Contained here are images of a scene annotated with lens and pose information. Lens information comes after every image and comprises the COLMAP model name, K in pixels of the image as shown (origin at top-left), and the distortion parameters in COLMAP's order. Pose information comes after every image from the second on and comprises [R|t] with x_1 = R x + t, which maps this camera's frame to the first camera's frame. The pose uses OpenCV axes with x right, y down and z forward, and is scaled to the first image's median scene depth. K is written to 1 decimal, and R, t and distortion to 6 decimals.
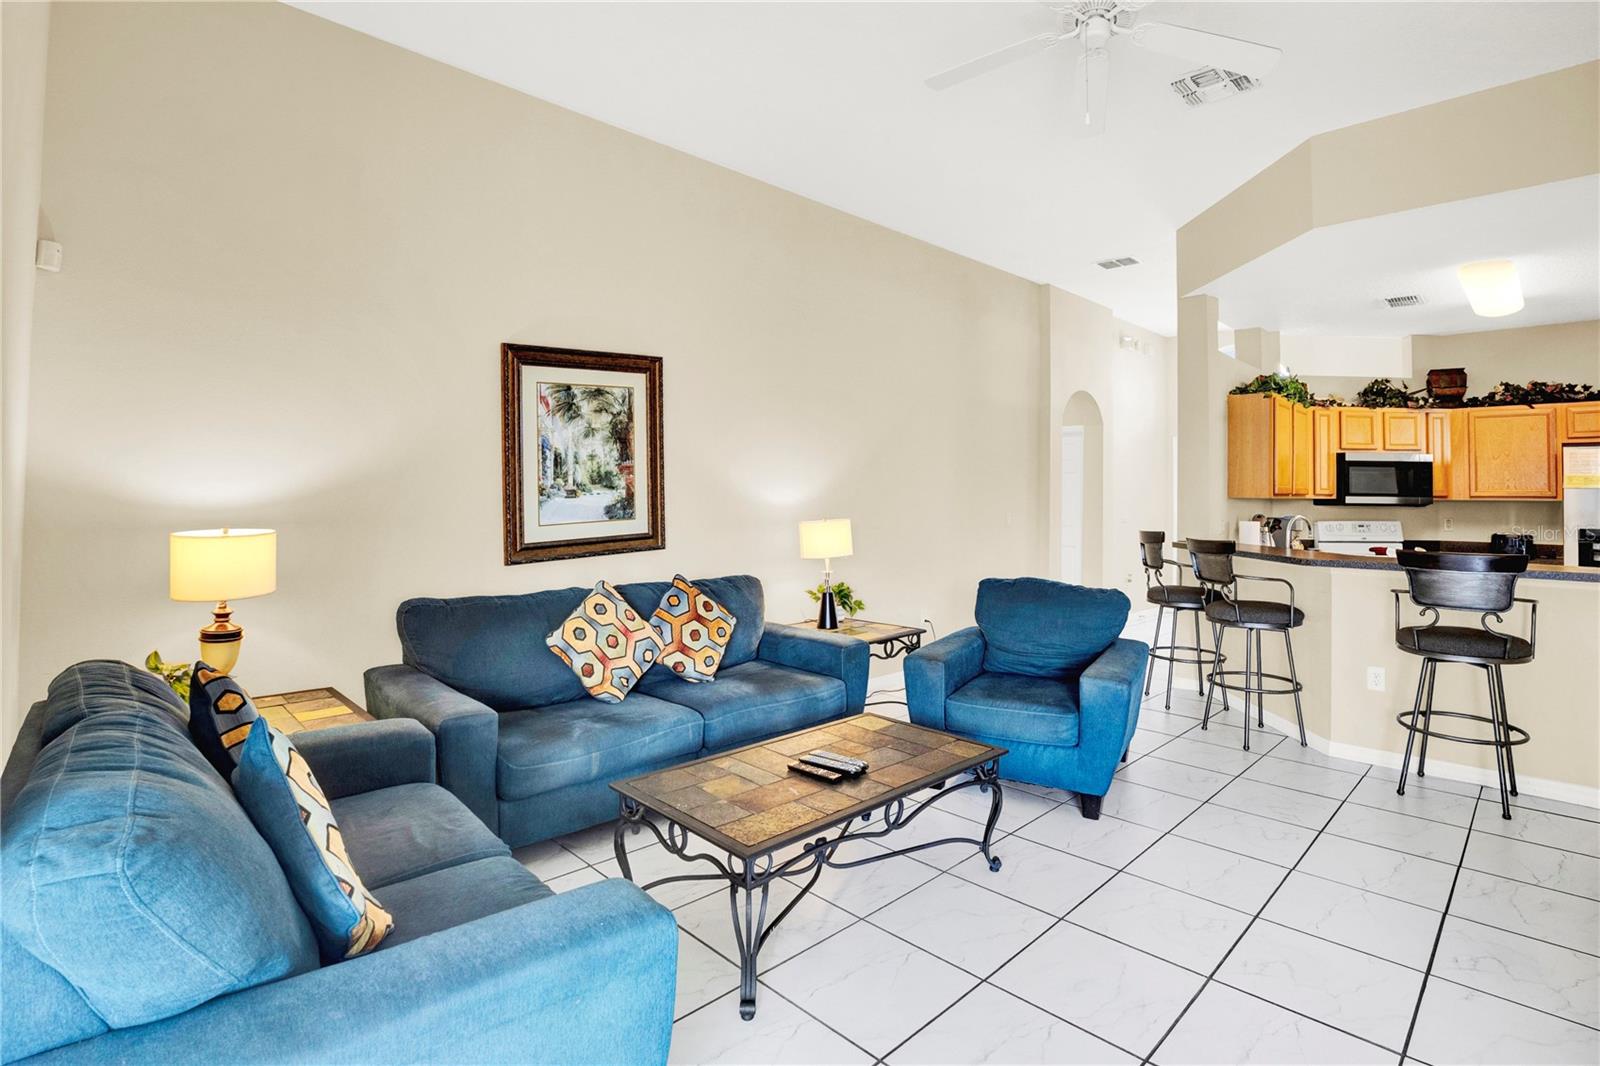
lens RADIAL K [[802.9, 0, 806.6], [0, 802.9, 473.8], [0, 0, 1]] dist [-0.043450, 0.004438]
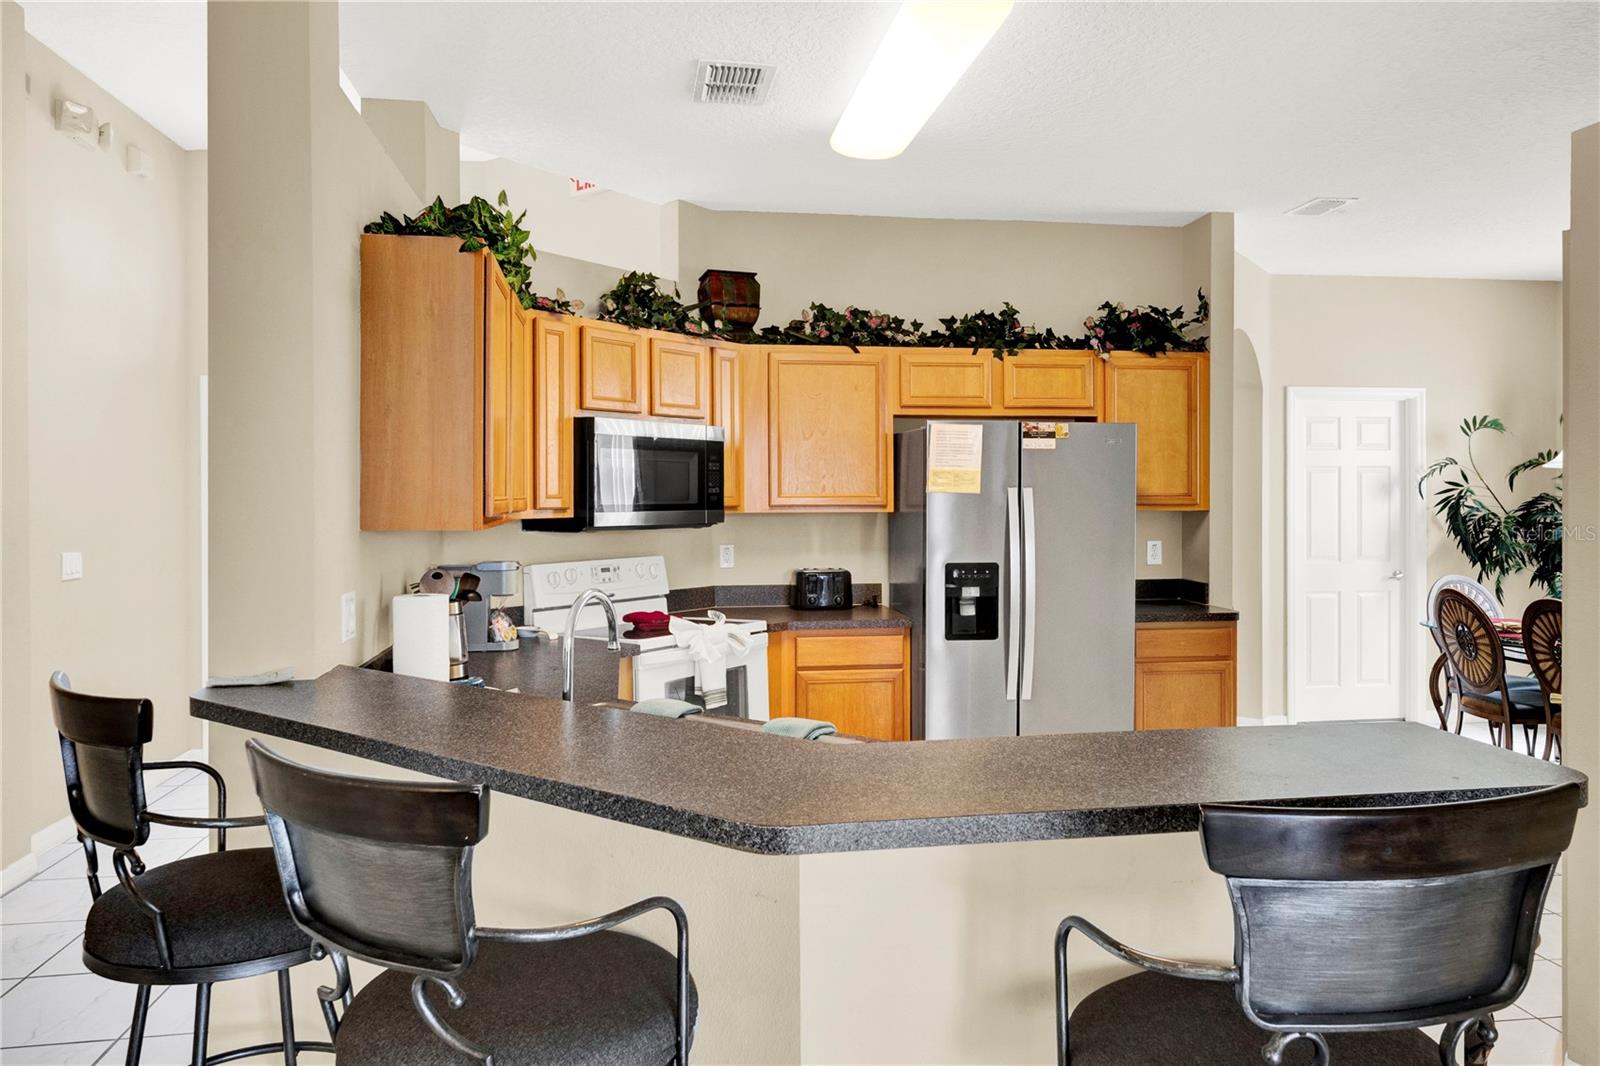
lens RADIAL K [[1131.4, 0, 842.9], [0, 1131.4, 497.1], [0, 0, 1]] dist [0.006848, 0.013082]
pose [[0.581963, -0.018650, 0.813001, 0.286912], [-0.009473, 0.999514, 0.029709, -0.001315], [-0.813160, -0.024991, 0.581504, 0.619000]]
